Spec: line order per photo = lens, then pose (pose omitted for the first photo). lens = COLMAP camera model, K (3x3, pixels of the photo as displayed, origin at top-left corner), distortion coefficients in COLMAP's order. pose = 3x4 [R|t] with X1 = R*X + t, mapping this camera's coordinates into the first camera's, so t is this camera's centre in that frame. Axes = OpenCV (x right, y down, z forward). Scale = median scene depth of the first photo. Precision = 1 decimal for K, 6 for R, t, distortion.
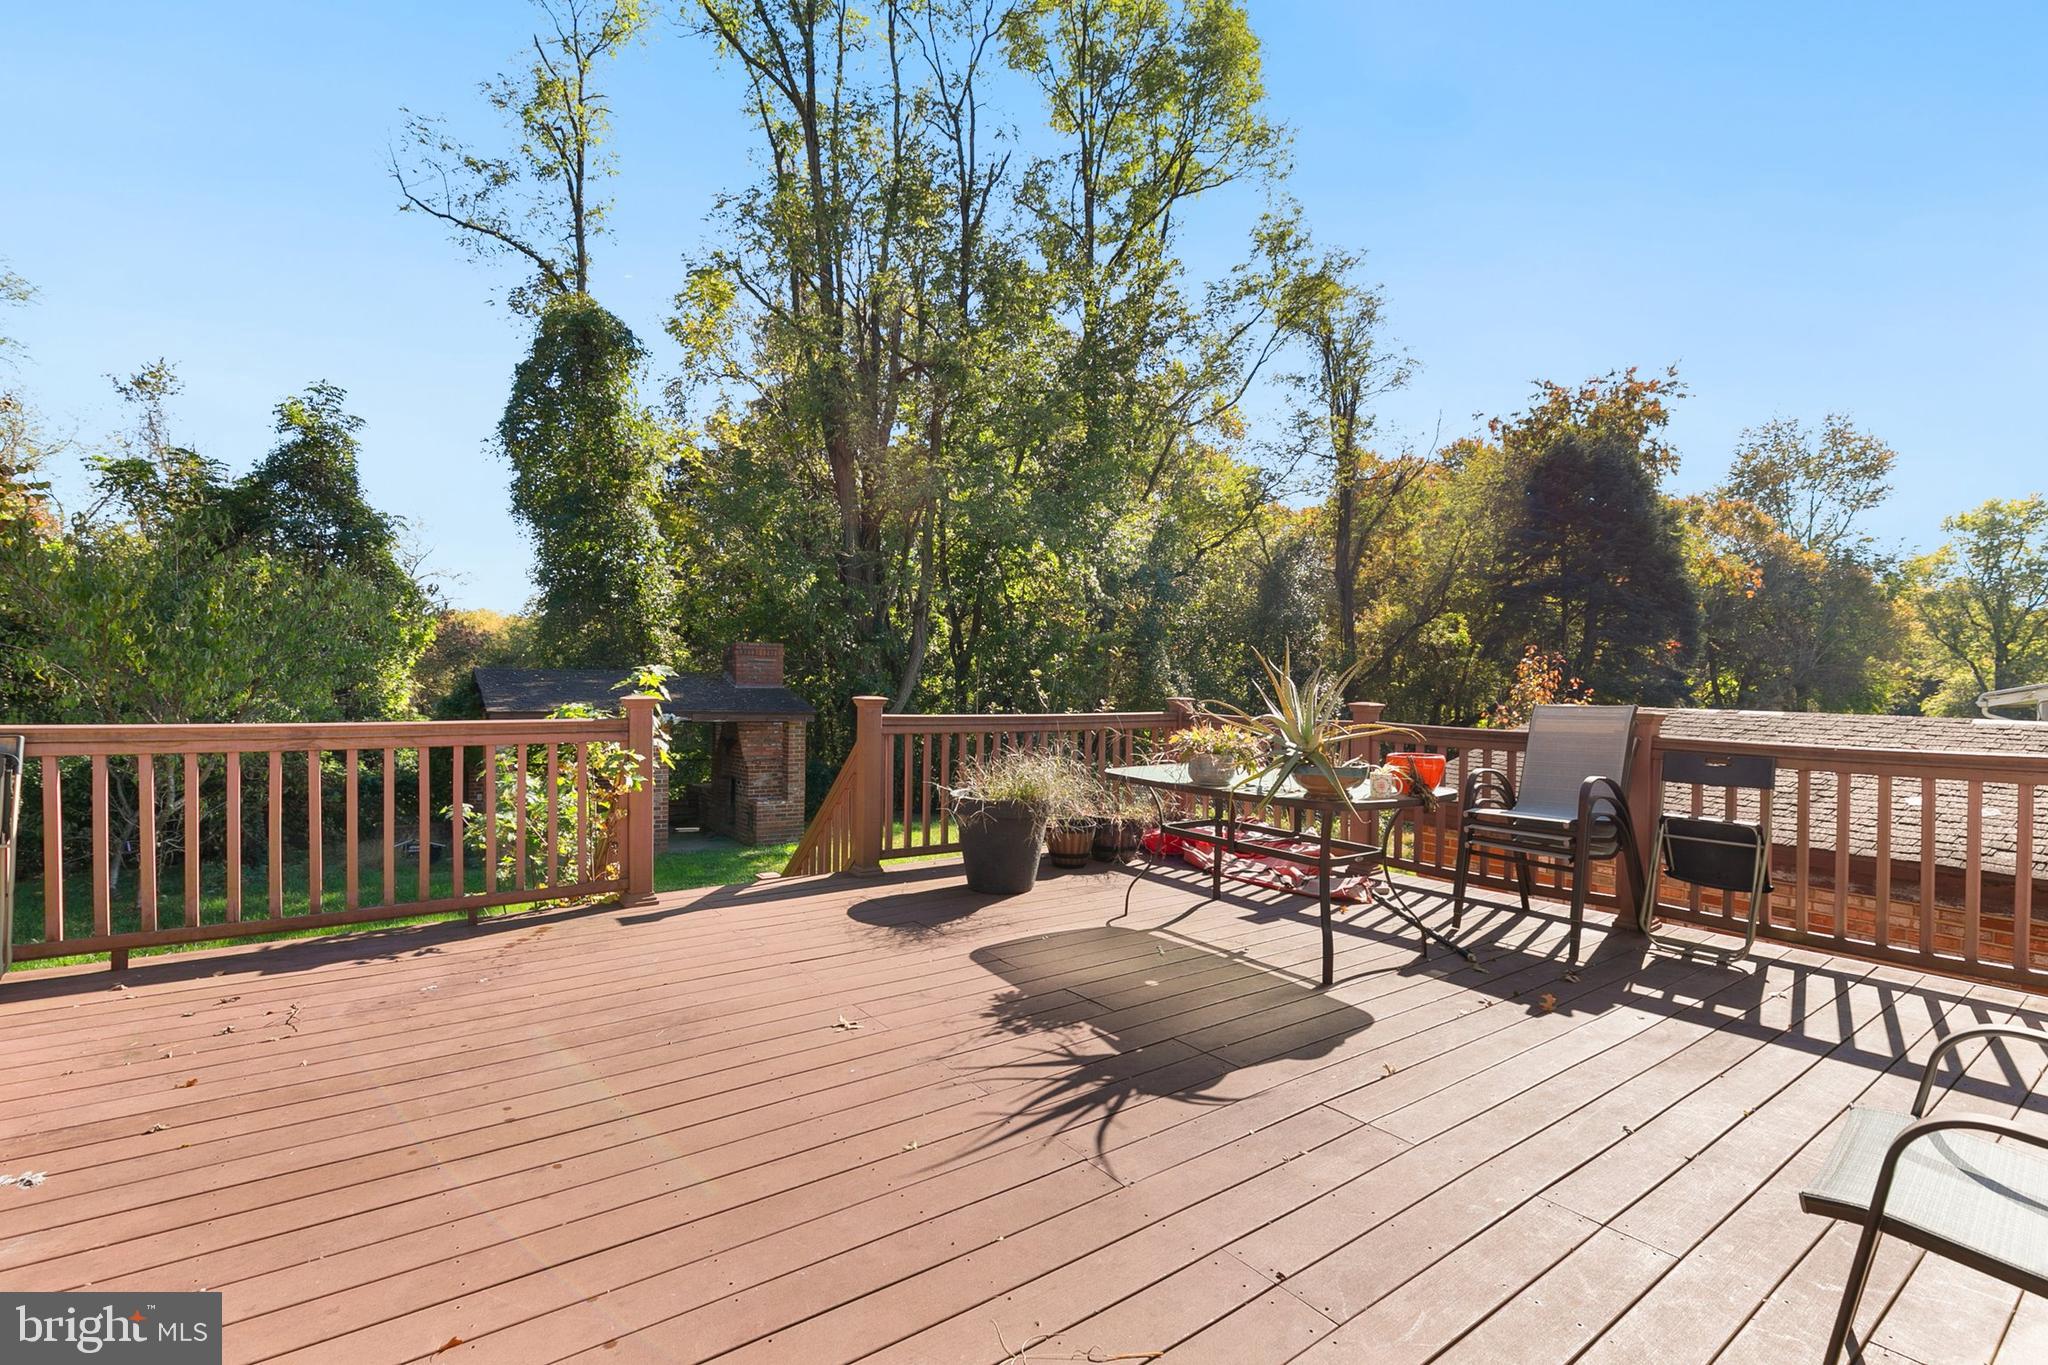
lens RADIAL K [[925.8, 0, 1020.3], [0, 925.8, 684.1], [0, 0, 1]] dist [0.008490, -0.001085]
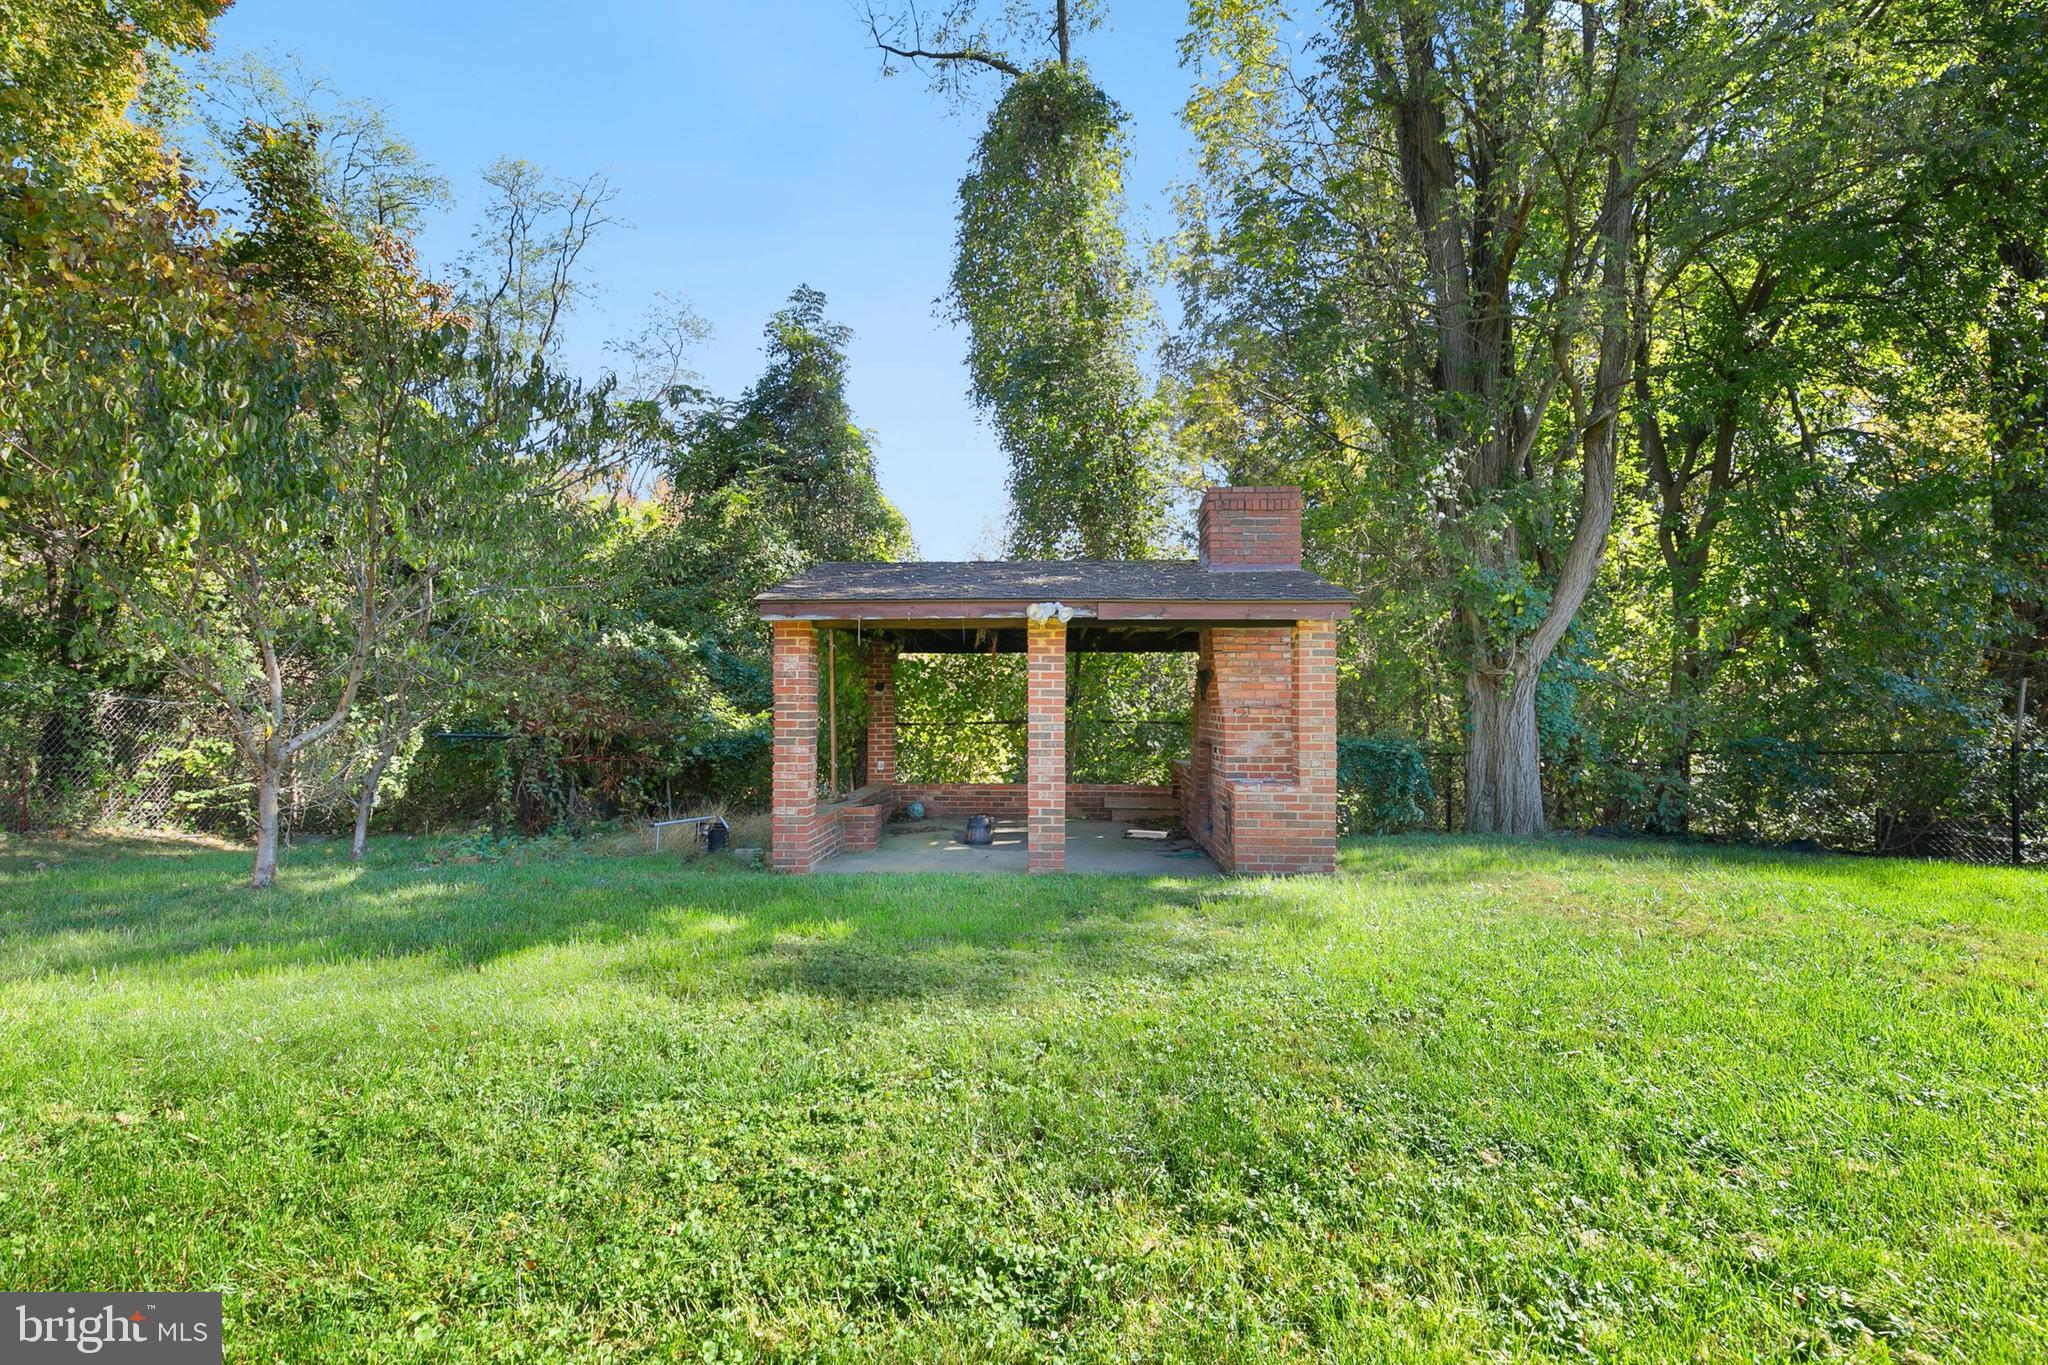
lens RADIAL K [[1002.5, 0, 1024.0], [0, 1002.5, 682.5], [0, 0, 1]] dist [-0.001428, -0.000108]
pose [[0.814051, -0.015967, -0.580574, -0.050223], [0.012047, 0.999871, -0.010606, 0.058514], [0.580669, 0.001639, 0.814138, 0.384016]]
